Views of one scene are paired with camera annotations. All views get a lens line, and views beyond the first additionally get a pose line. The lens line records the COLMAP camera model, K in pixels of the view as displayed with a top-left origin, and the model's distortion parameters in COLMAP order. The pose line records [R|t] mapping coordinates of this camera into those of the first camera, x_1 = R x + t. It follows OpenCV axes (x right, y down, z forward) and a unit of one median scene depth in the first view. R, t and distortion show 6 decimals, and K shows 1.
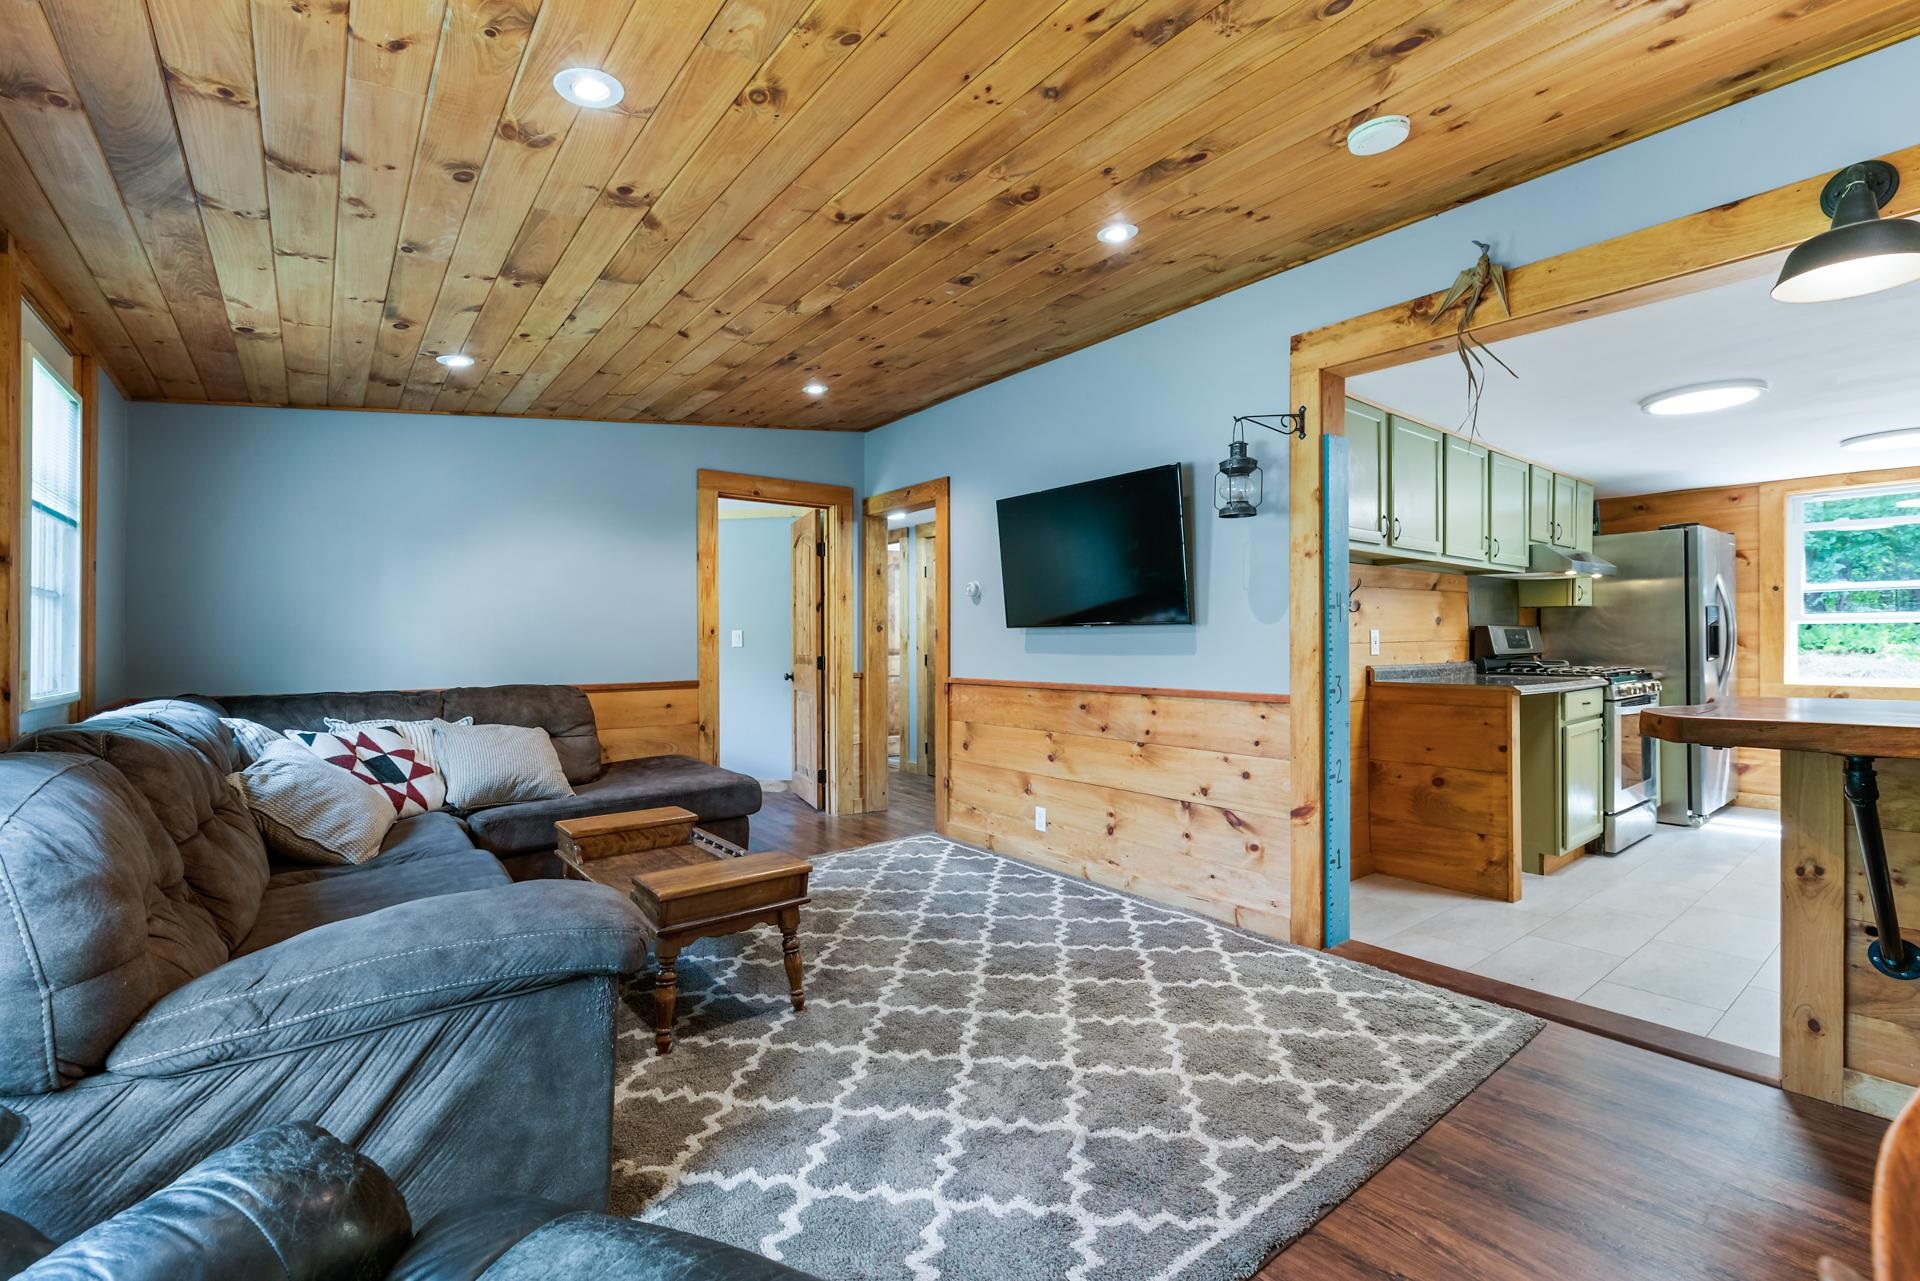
lens RADIAL K [[843.6, 0, 929.4], [0, 843.6, 634.6], [0, 0, 1]] dist [0.002693, -0.000045]
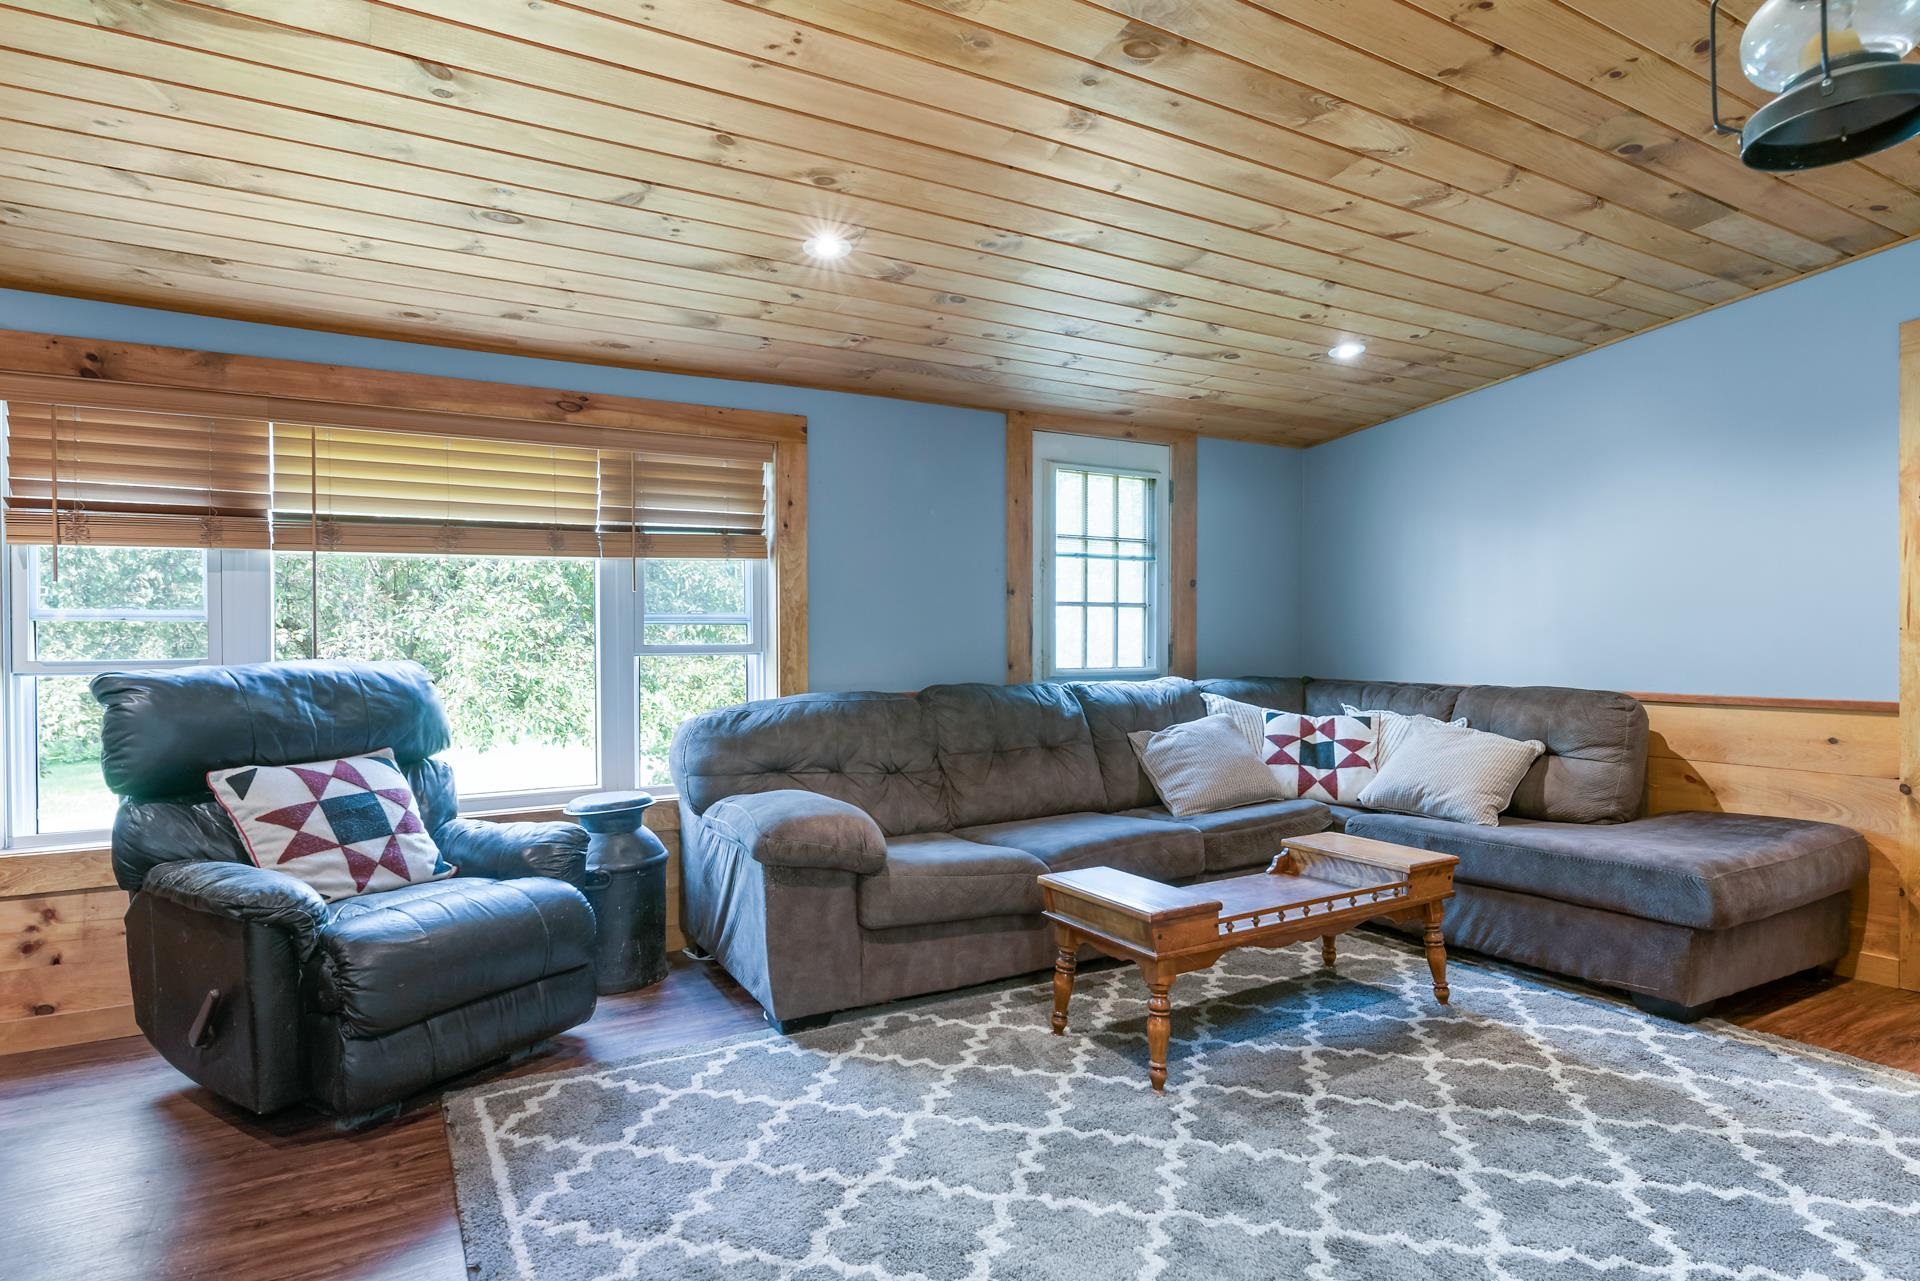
lens RADIAL K [[952.5, 0, 1040.7], [0, 952.5, 638.2], [0, 0, 1]] dist [0.001446, -0.000322]
pose [[-0.041637, 0.006334, -0.999113, 0.539894], [0.013657, 0.999890, 0.005770, 0.000028], [0.999039, -0.013404, -0.041719, 0.650495]]
